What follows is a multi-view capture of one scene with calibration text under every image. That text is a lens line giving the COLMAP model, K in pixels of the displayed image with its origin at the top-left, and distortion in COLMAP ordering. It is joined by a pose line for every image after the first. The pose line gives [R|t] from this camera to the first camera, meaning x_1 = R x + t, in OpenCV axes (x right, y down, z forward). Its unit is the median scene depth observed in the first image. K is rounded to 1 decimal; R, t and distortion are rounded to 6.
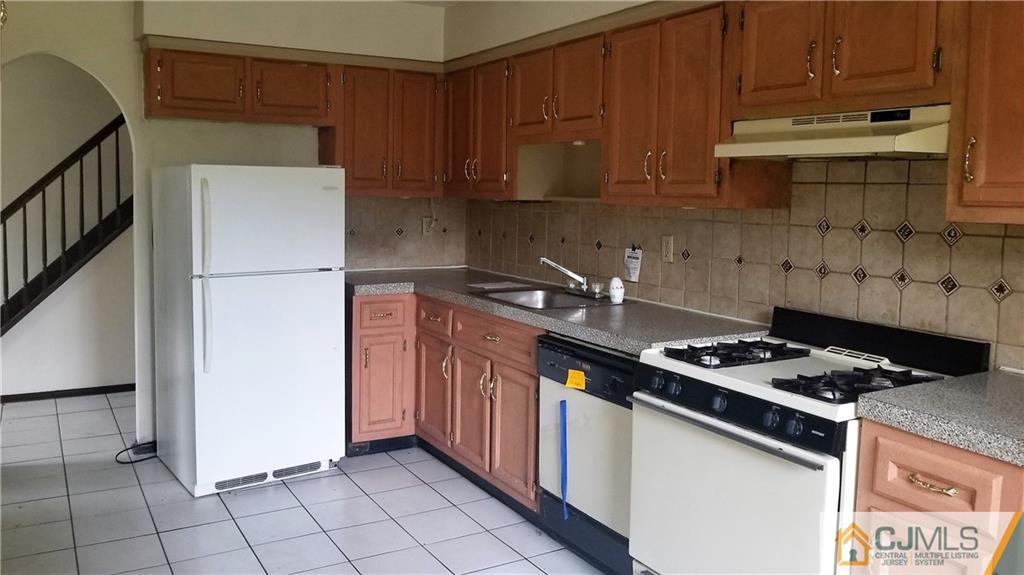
lens RADIAL K [[818.6, 0, 512.0], [0, 818.6, 287.5], [0, 0, 1]] dist [0.000800, -0.001296]
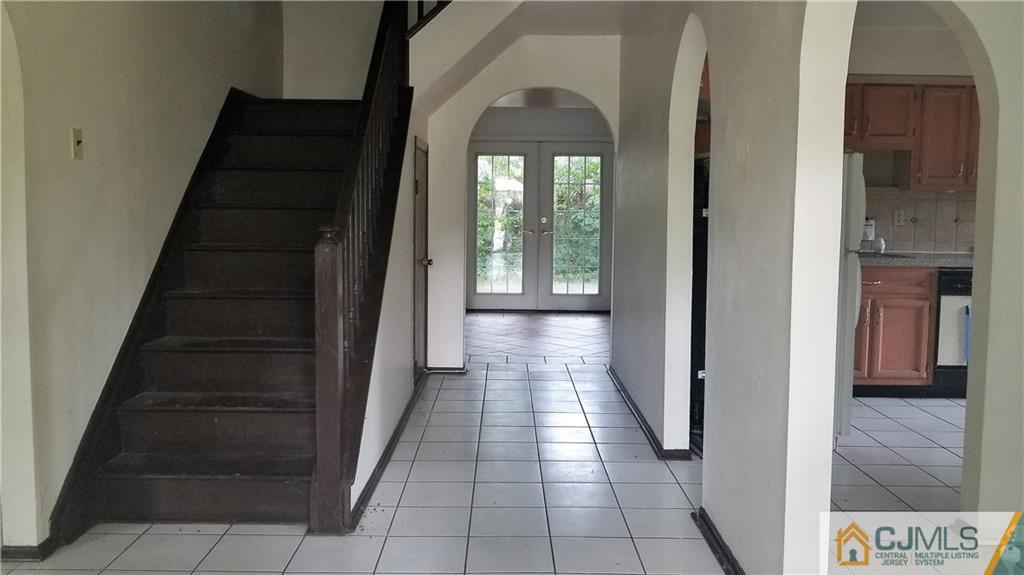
lens RADIAL K [[818.6, 0, 512.0], [0, 818.6, 287.5], [0, 0, 1]] dist [0.000800, -0.001296]
pose [[0.505091, -0.097685, 0.857520, -1.718288], [0.097716, 0.993658, 0.055638, -0.079019], [-0.857517, 0.055691, 0.511433, 0.869883]]
